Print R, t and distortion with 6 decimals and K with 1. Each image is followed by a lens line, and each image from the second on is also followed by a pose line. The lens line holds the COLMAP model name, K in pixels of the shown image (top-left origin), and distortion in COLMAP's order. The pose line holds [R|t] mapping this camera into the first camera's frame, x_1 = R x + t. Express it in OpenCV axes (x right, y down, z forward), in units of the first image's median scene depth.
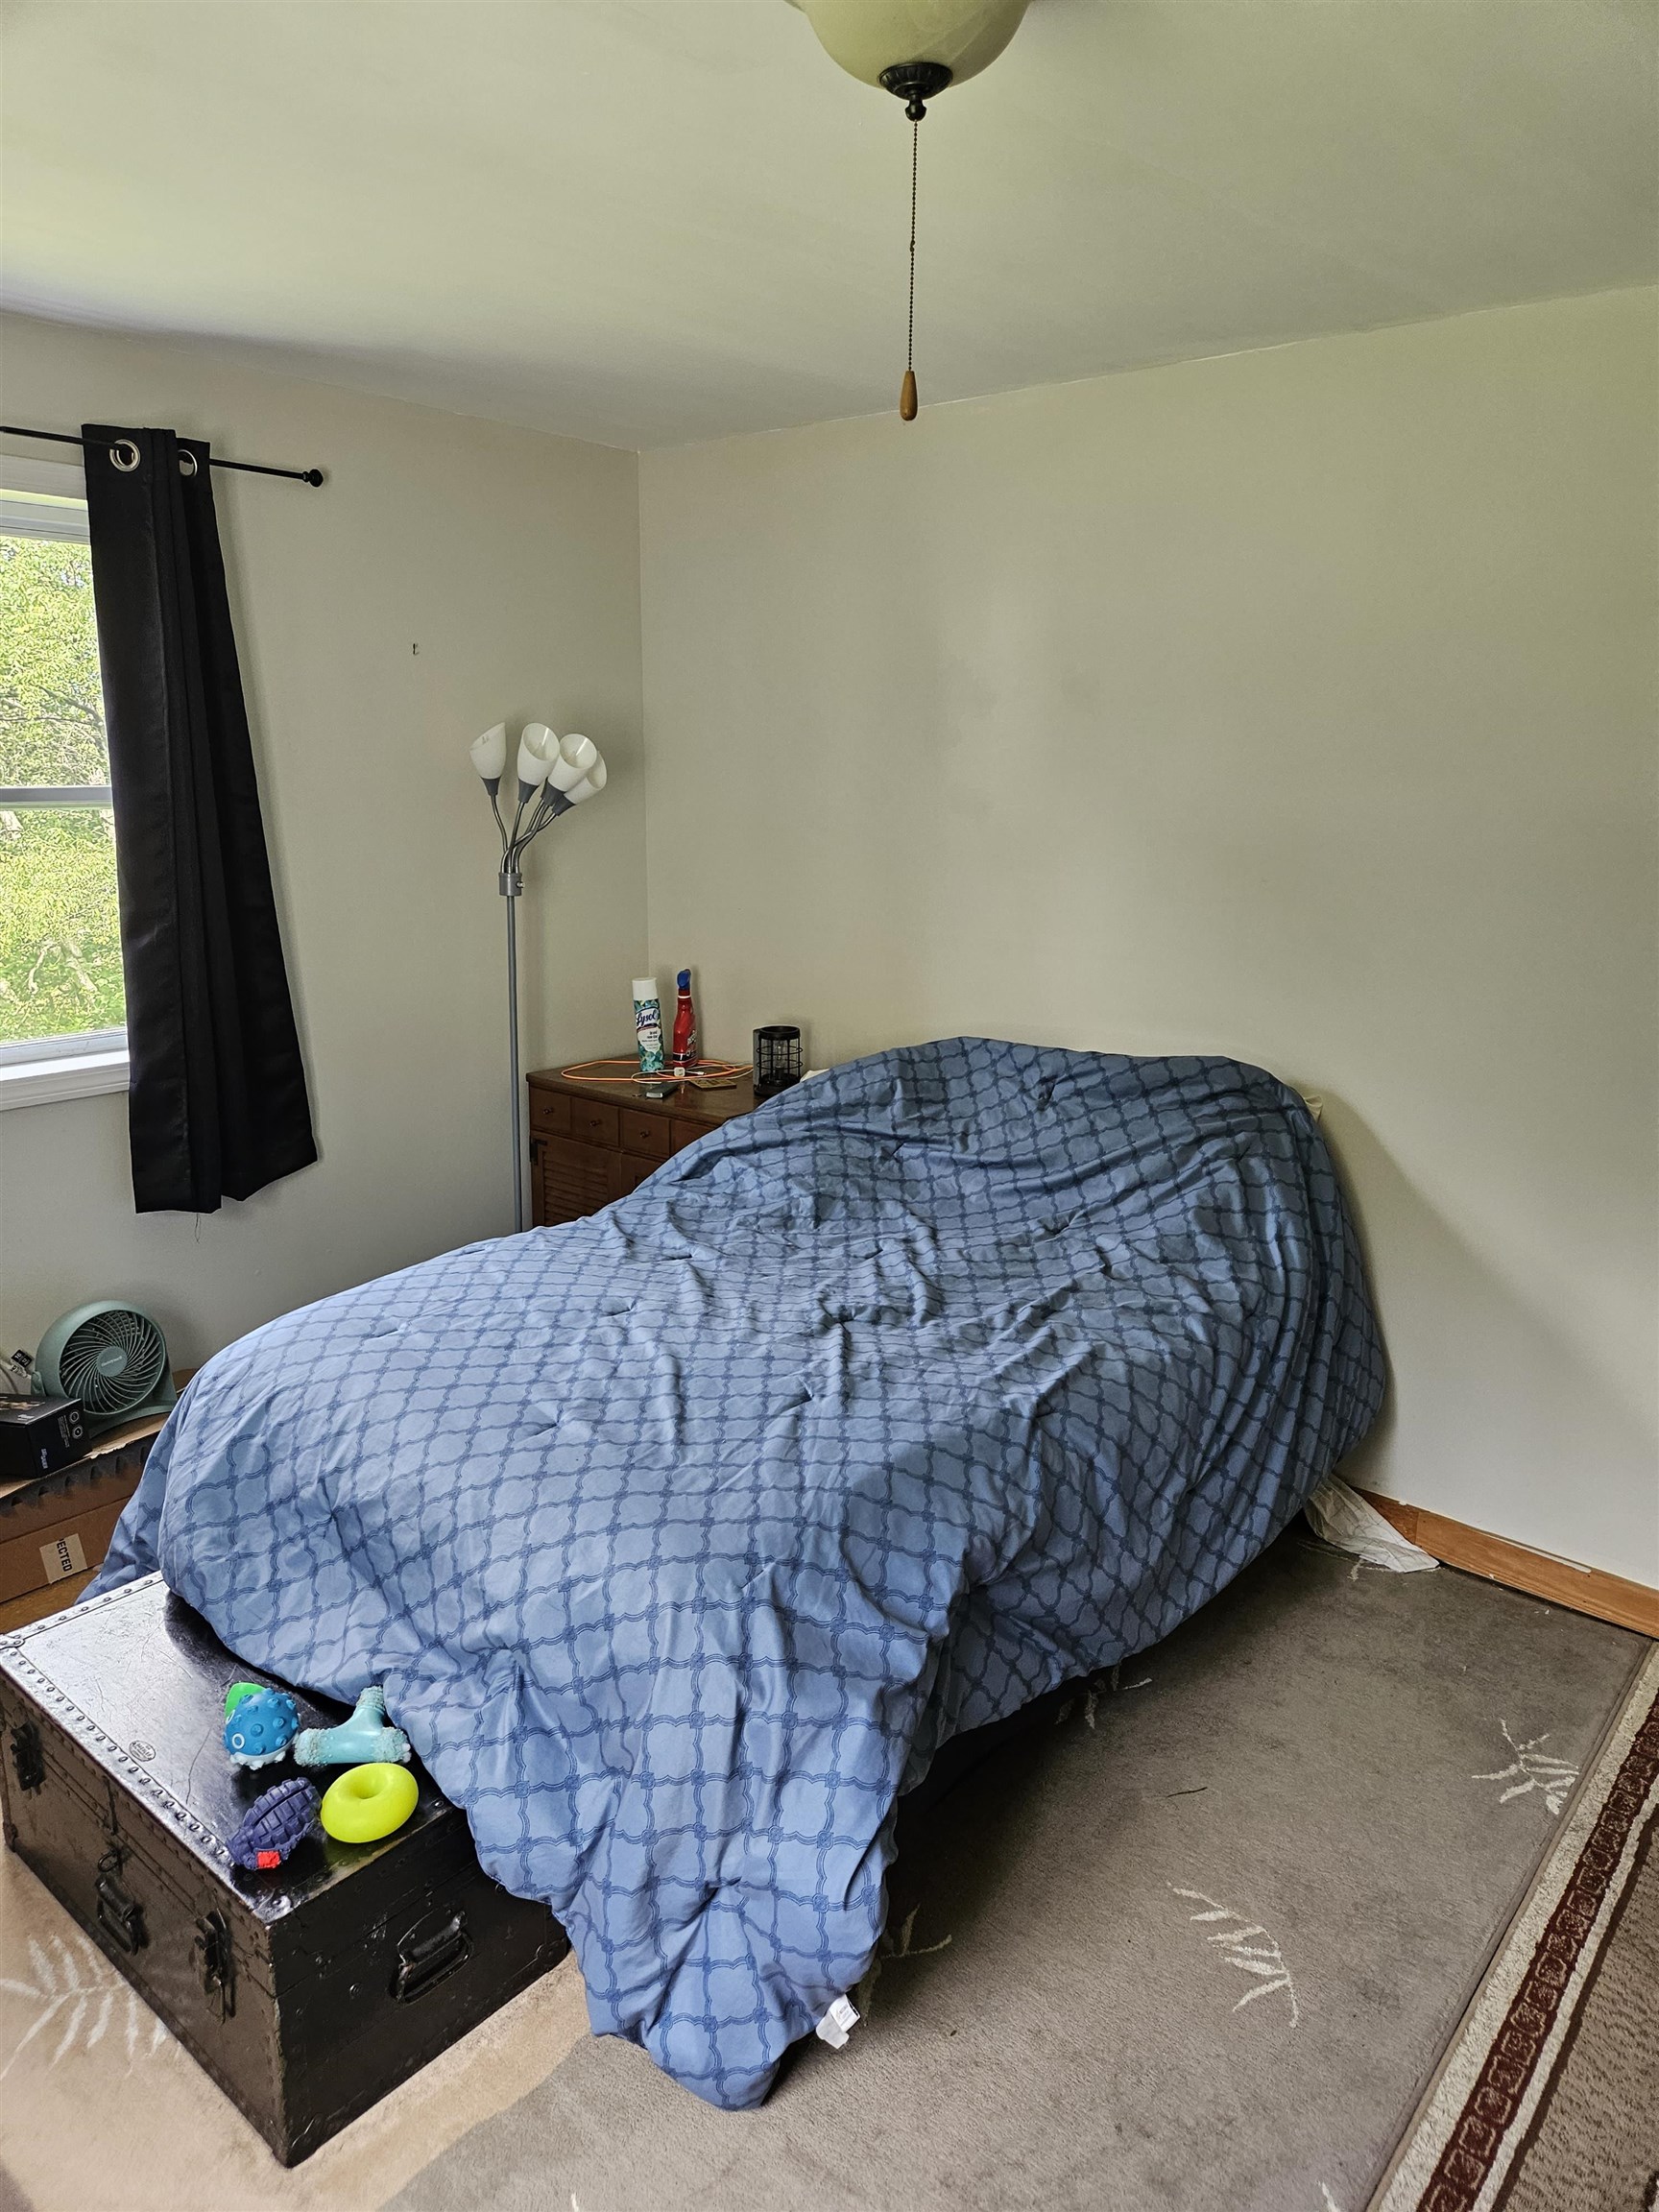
lens RADIAL K [[1488.7, 0, 839.0], [0, 1488.7, 1095.3], [0, 0, 1]] dist [0.039840, -0.022106]
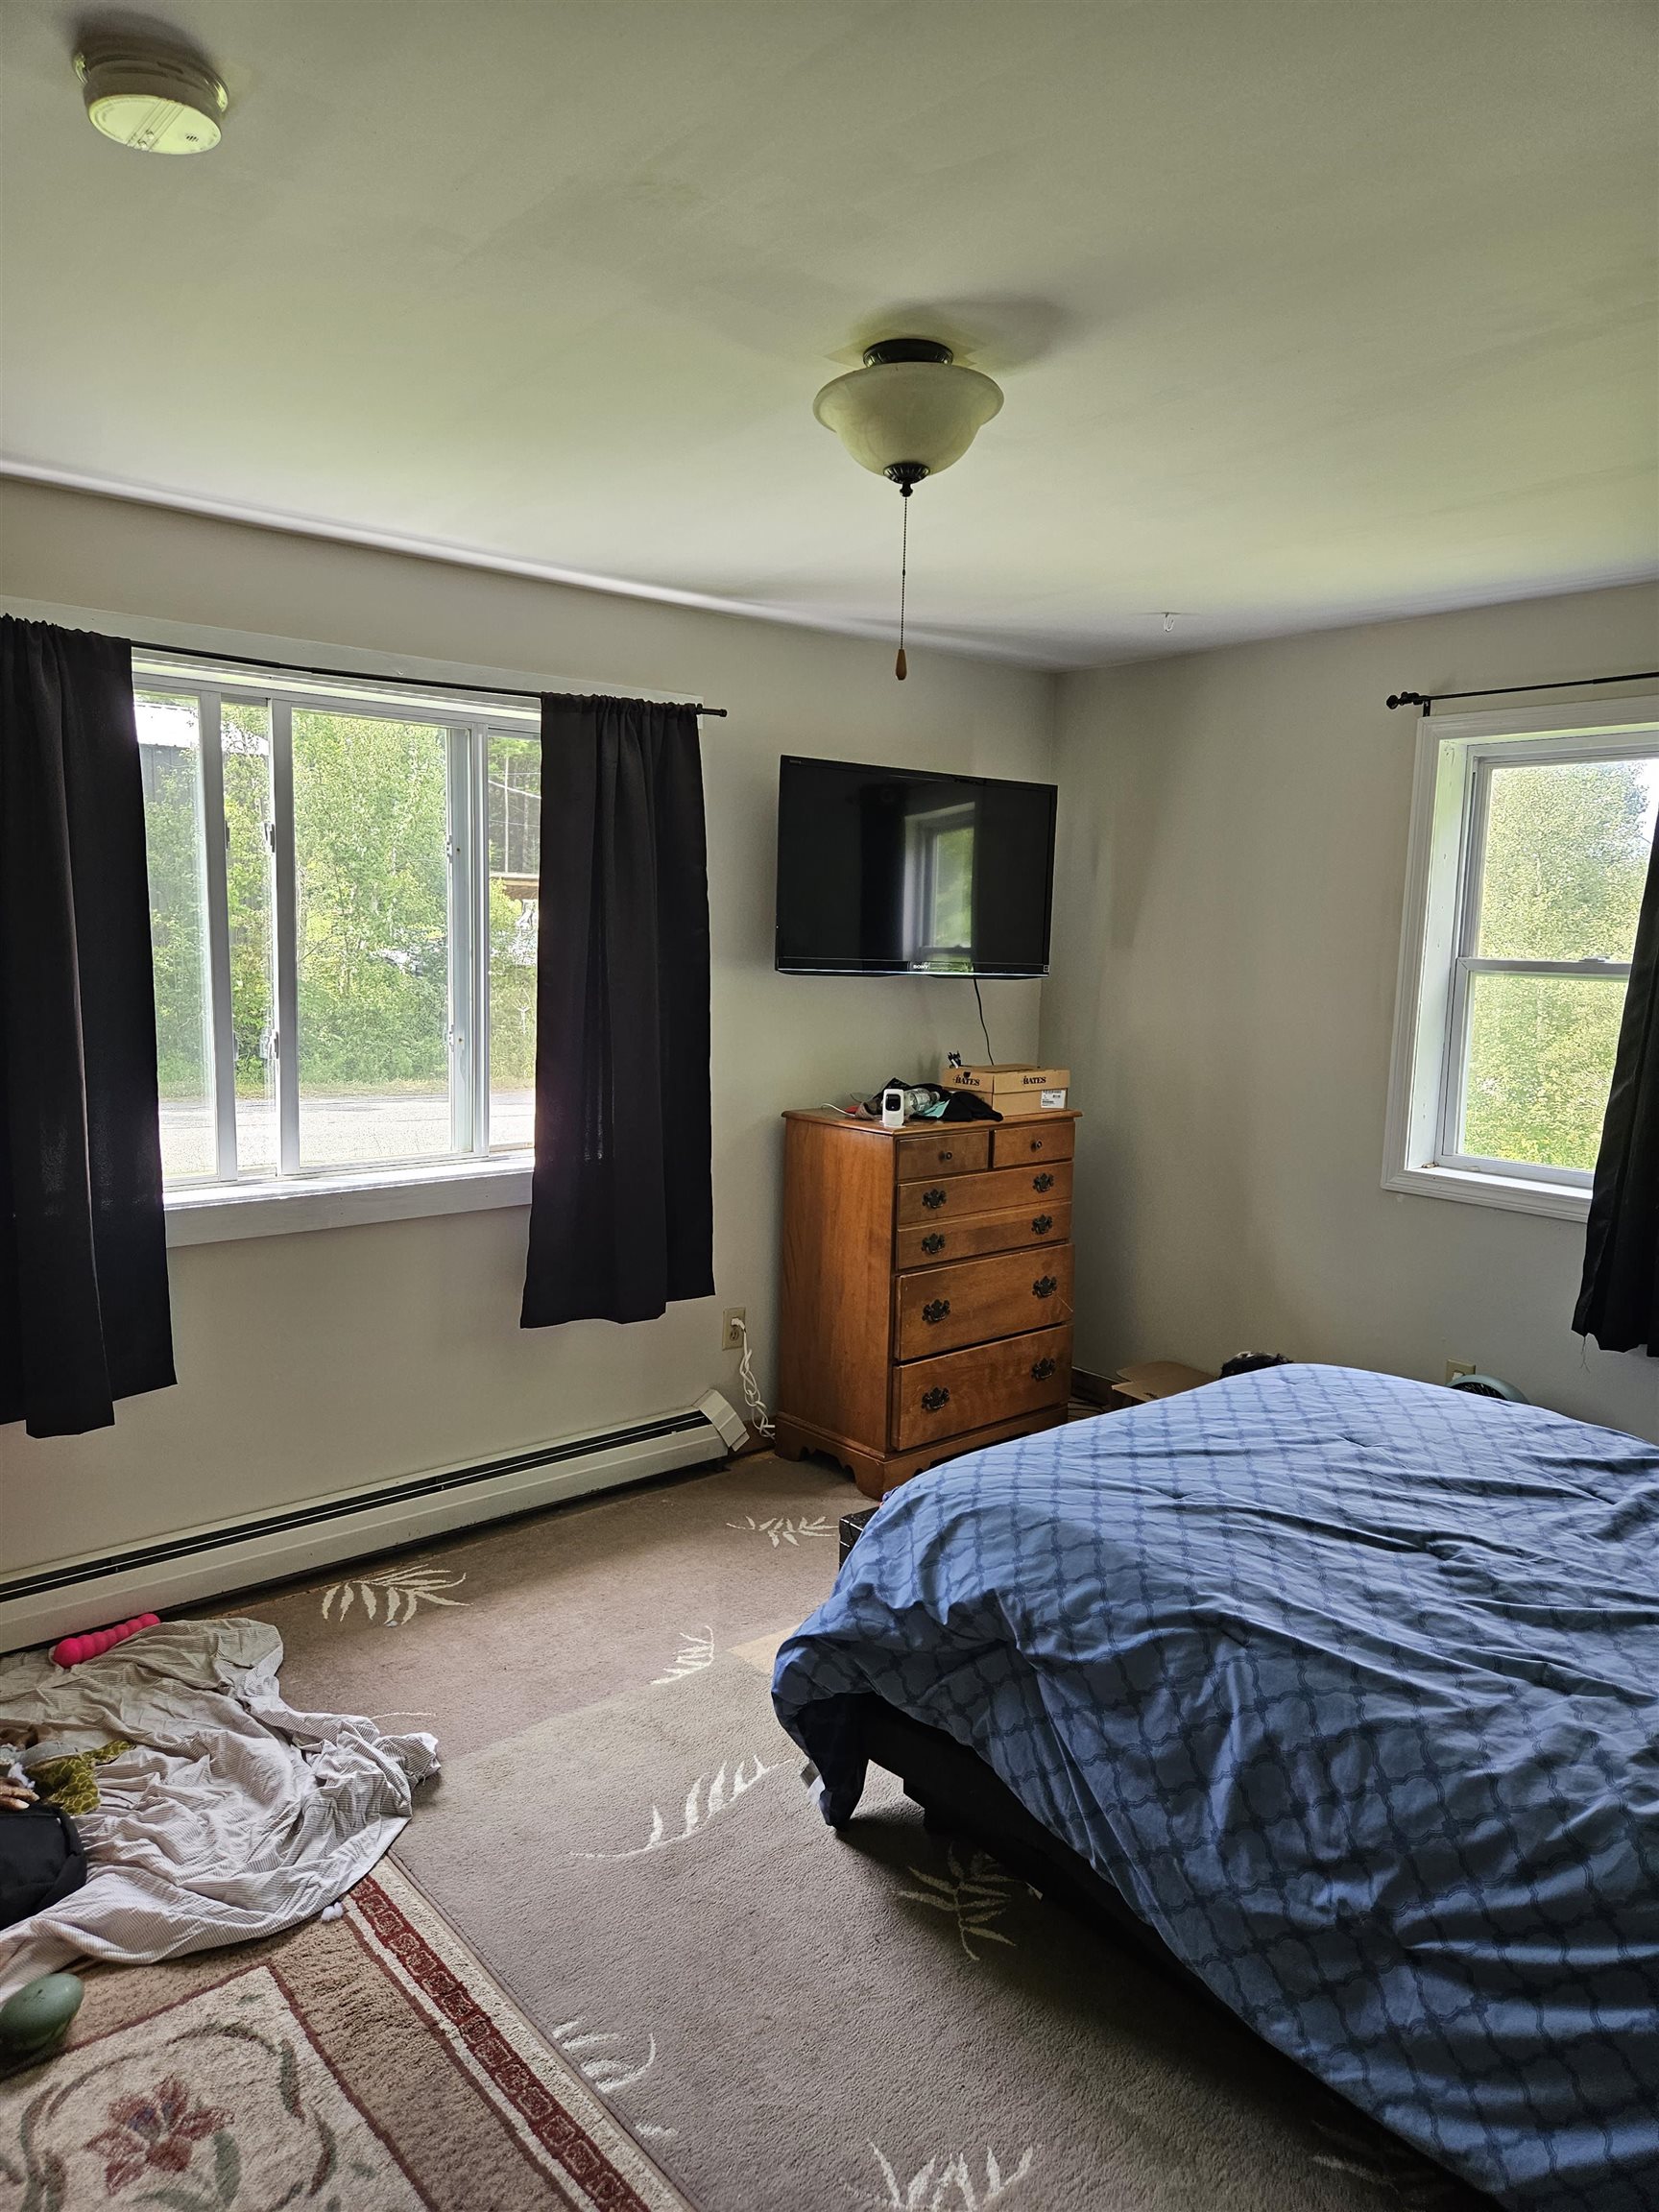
lens RADIAL K [[1488.7, 0, 838.3], [0, 1488.7, 1116.3], [0, 0, 1]] dist [0.039840, -0.022106]
pose [[-0.182942, 0.111947, -0.976729, 1.022645], [-0.251071, 0.955232, 0.156509, -0.162282], [0.950524, 0.273861, -0.146645, 0.834338]]
